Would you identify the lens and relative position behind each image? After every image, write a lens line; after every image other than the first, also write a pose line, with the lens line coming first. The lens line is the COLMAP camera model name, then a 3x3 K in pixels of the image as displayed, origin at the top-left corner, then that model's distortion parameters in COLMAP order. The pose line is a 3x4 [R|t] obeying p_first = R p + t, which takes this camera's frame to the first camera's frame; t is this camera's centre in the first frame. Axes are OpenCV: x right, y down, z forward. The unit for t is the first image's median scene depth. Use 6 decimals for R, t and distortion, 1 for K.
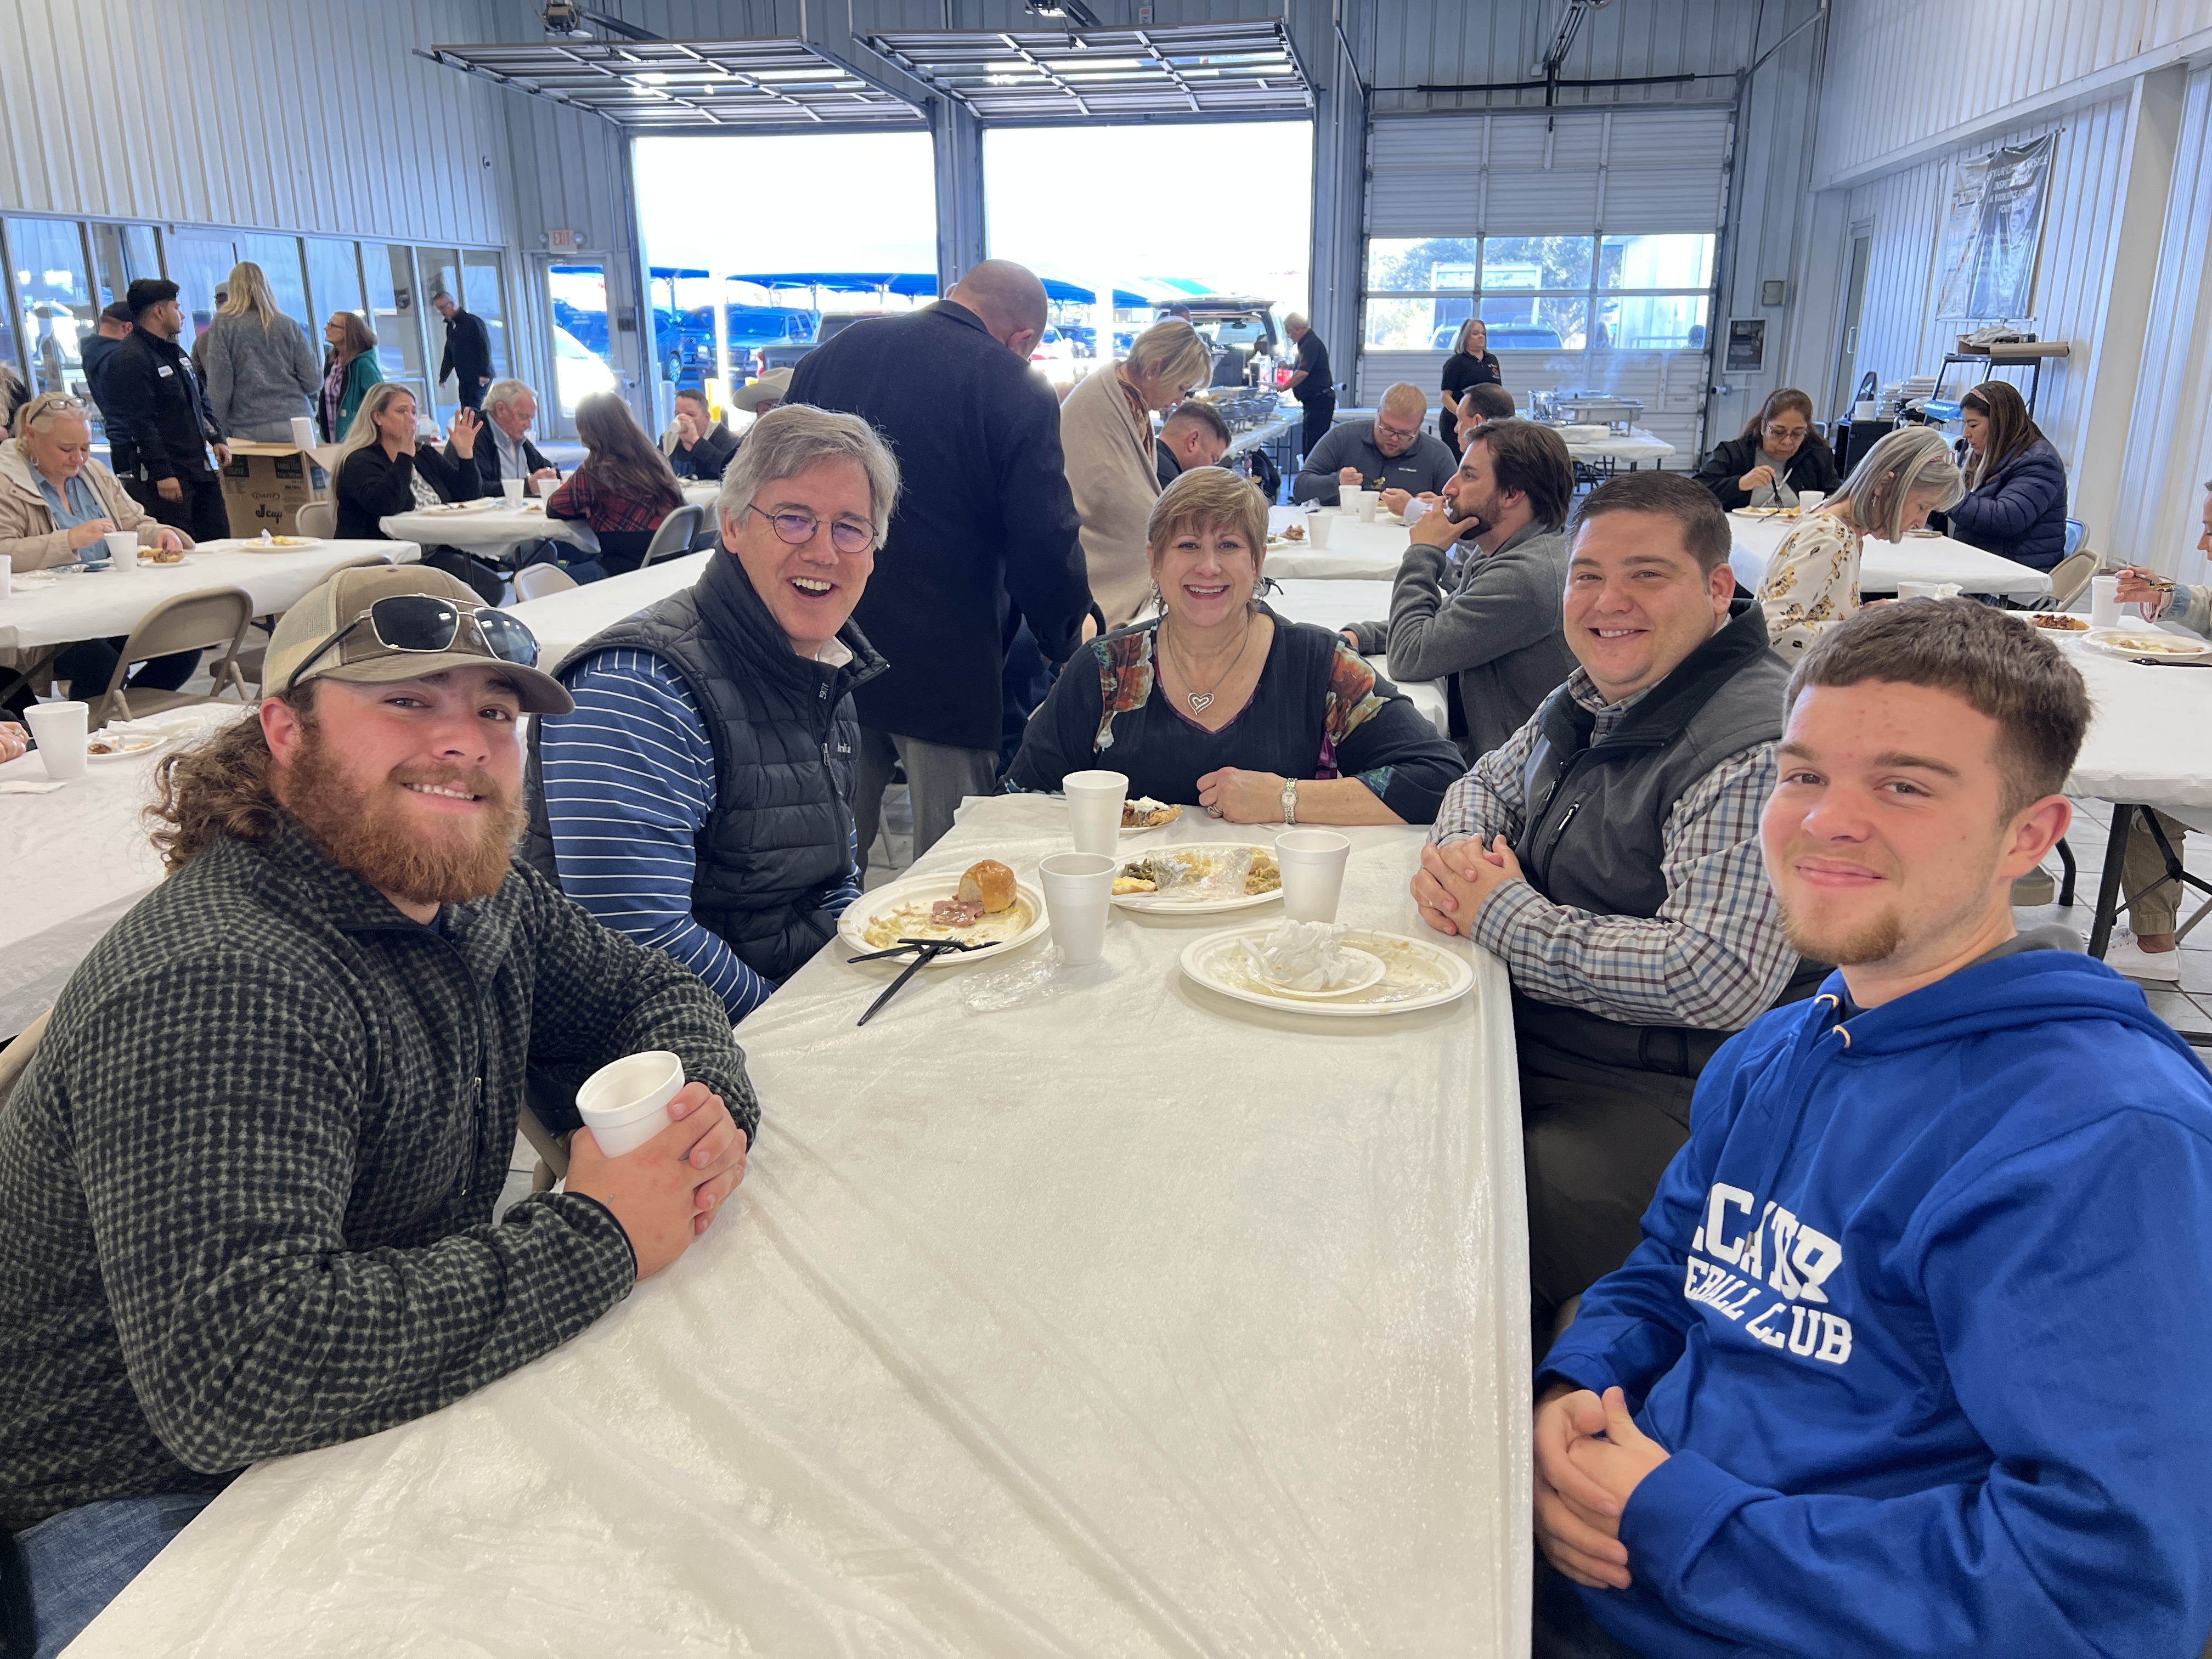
lens RADIAL K [[1670.5, 0, 1101.6], [0, 1670.5, 830.7], [0, 0, 1]] dist [0.051902, -0.051122]
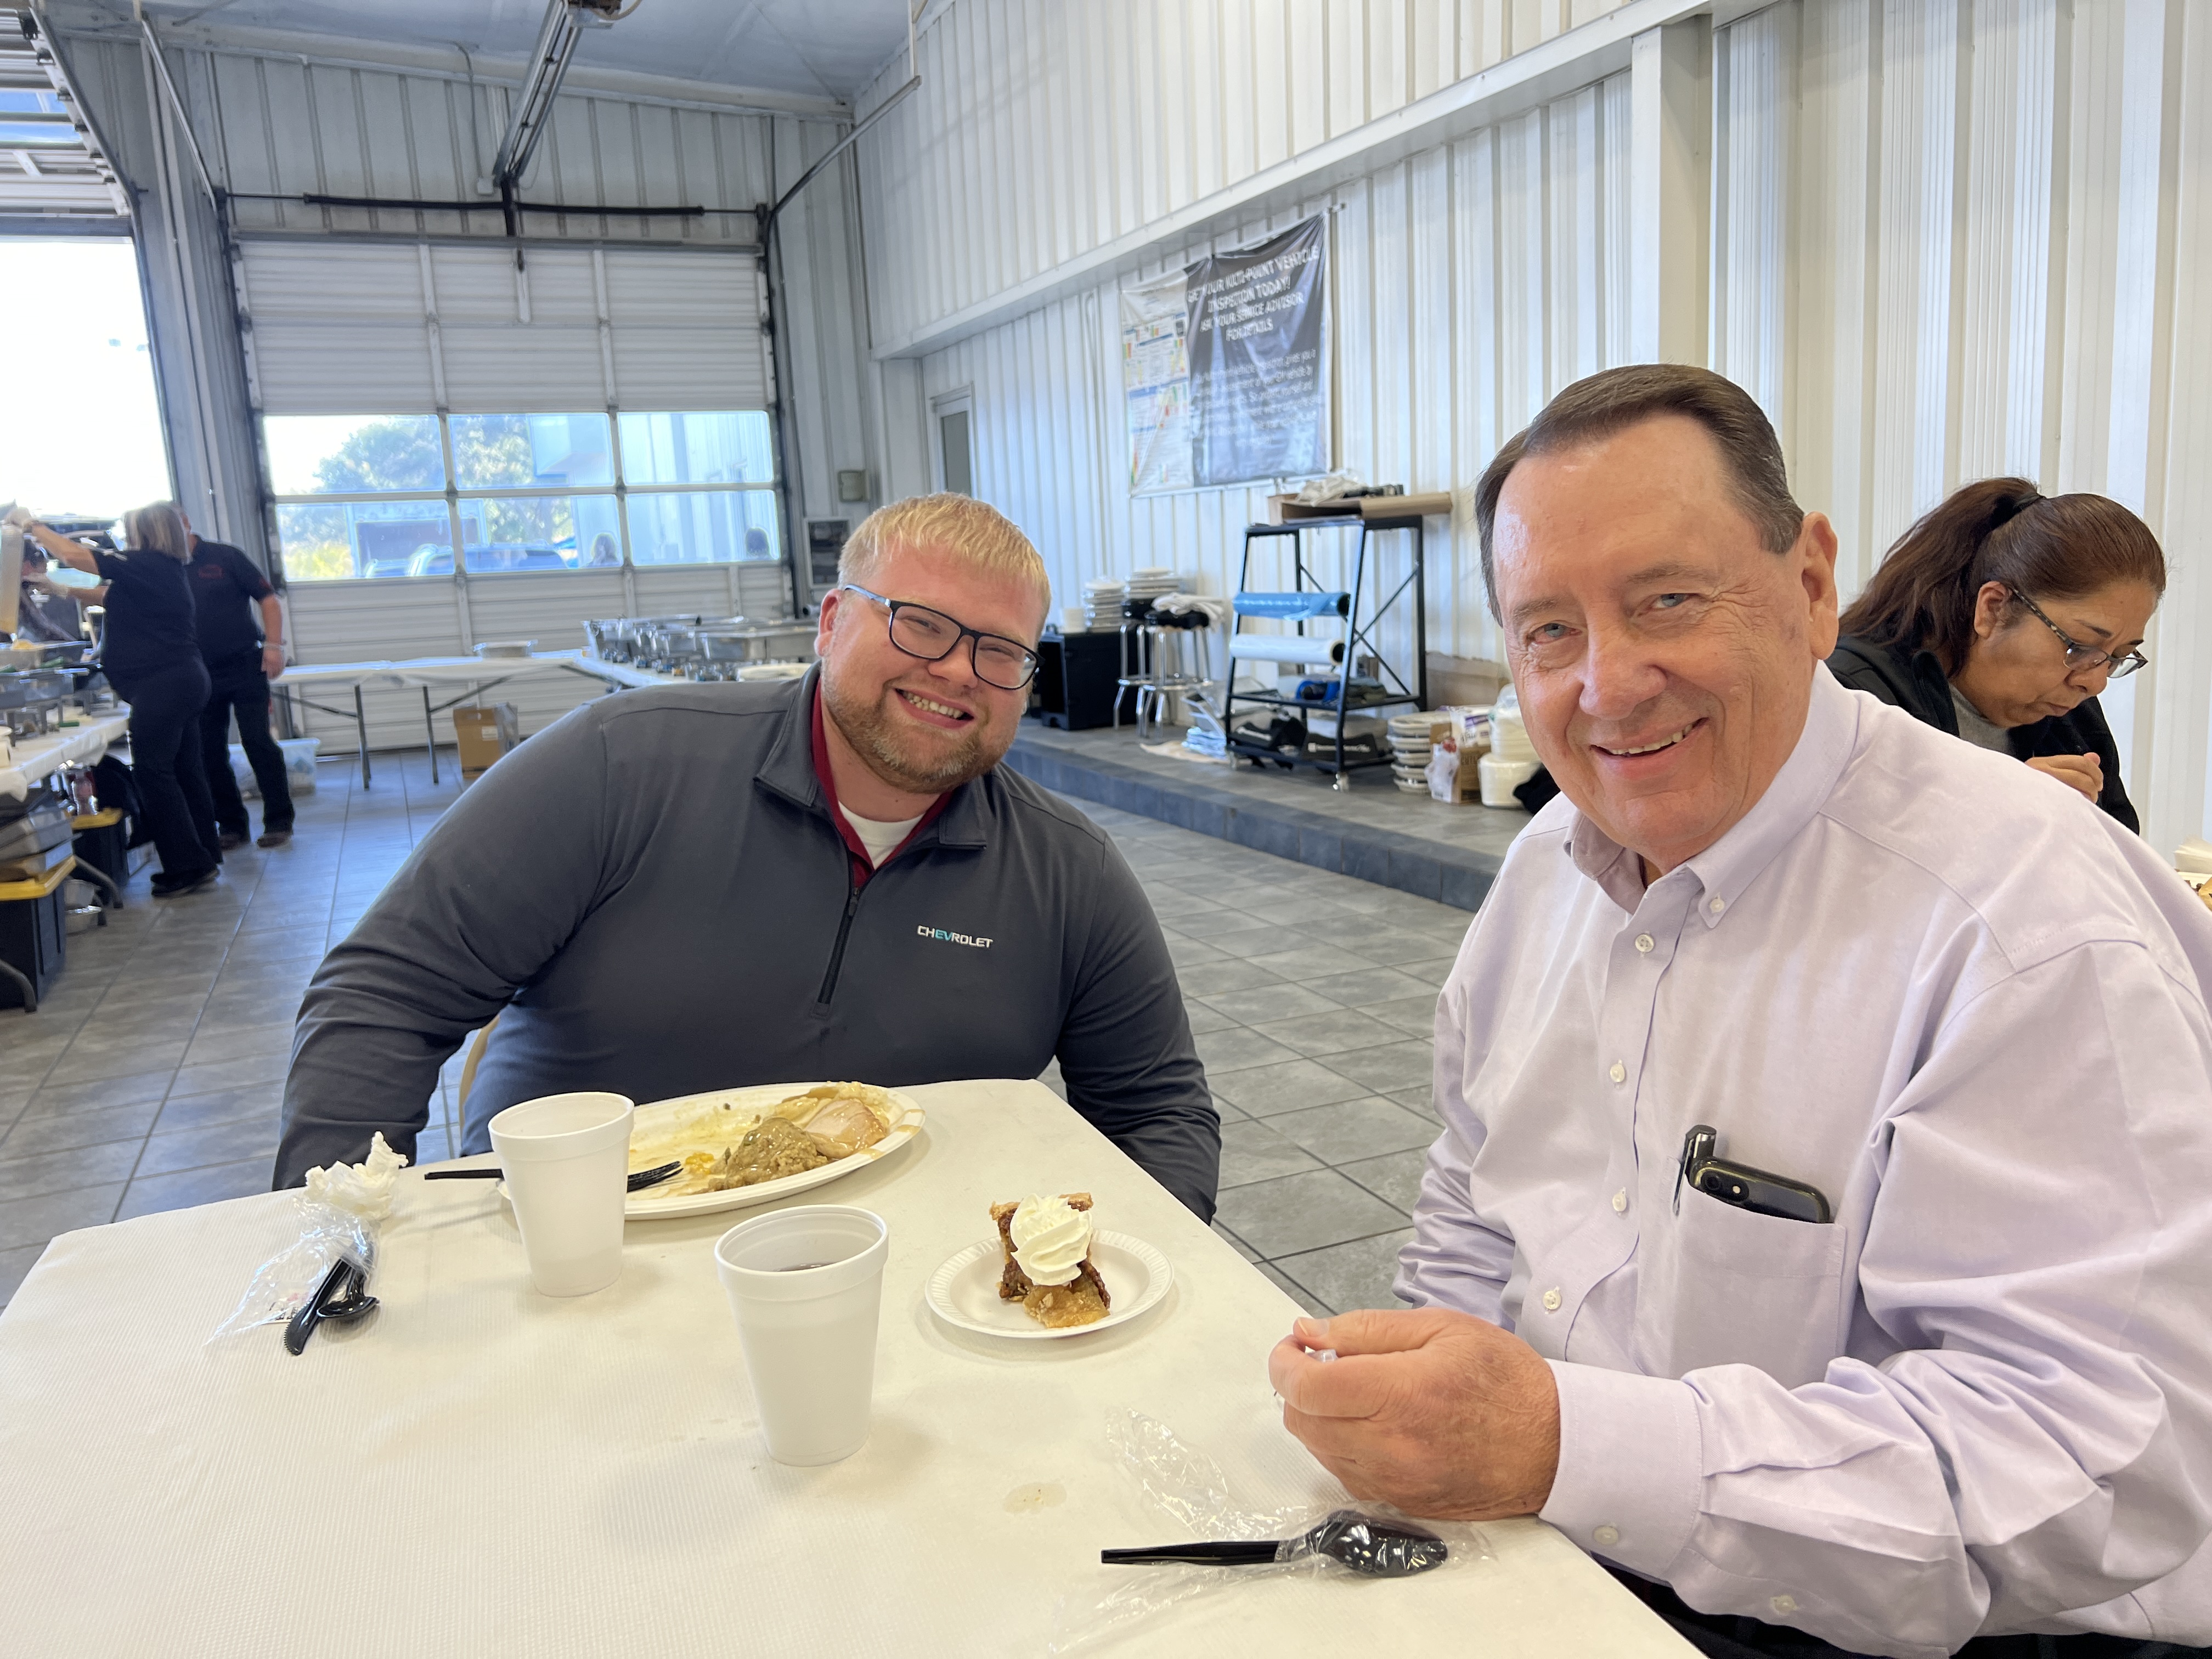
lens RADIAL K [[1670.5, 0, 1106.9], [0, 1670.5, 830.4], [0, 0, 1]] dist [0.051902, -0.051122]
pose [[0.818019, -0.132601, 0.559698, 0.040291], [0.208808, 0.975141, -0.074153, -0.081865], [-0.535952, 0.177528, 0.825372, 0.327156]]
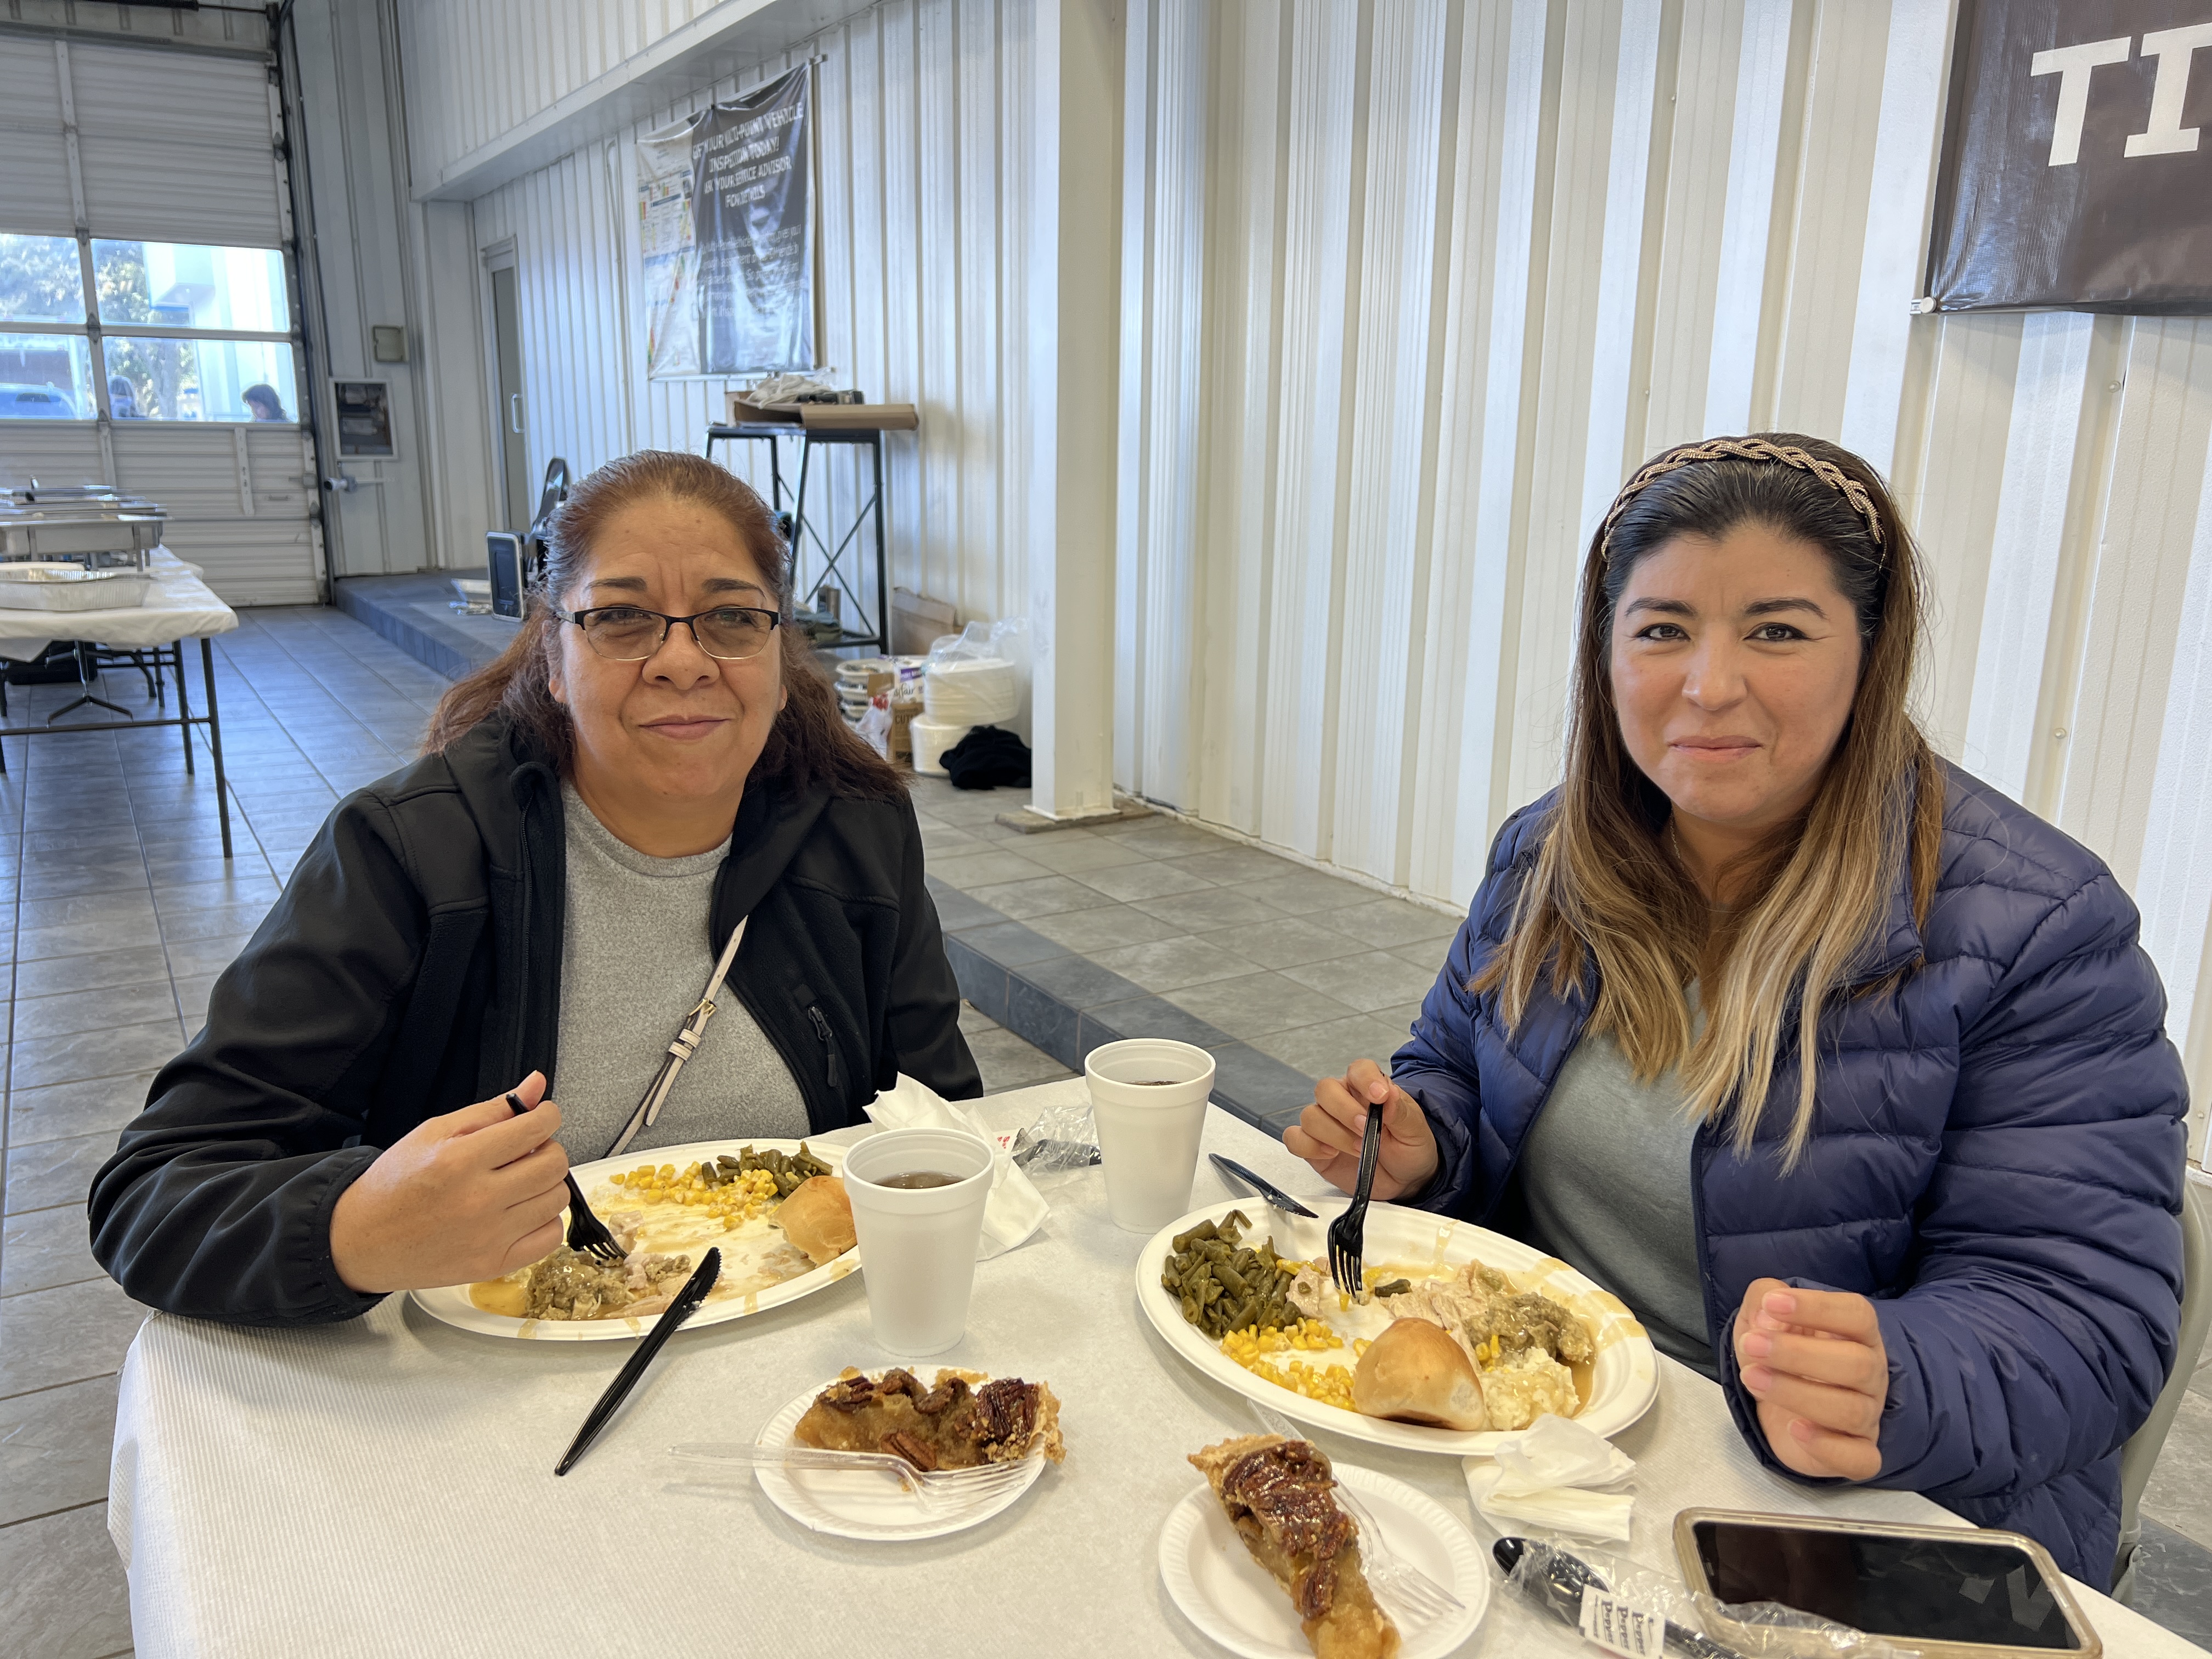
lens RADIAL K [[1670.5, 0, 1106.8], [0, 1670.5, 812.6], [0, 0, 1]] dist [0.051902, -0.051122]
pose [[0.729544, -0.141357, 0.669166, 0.126834], [0.182585, 0.983152, 0.008625, -0.085647], [-0.659111, 0.115887, 0.743063, 0.324652]]
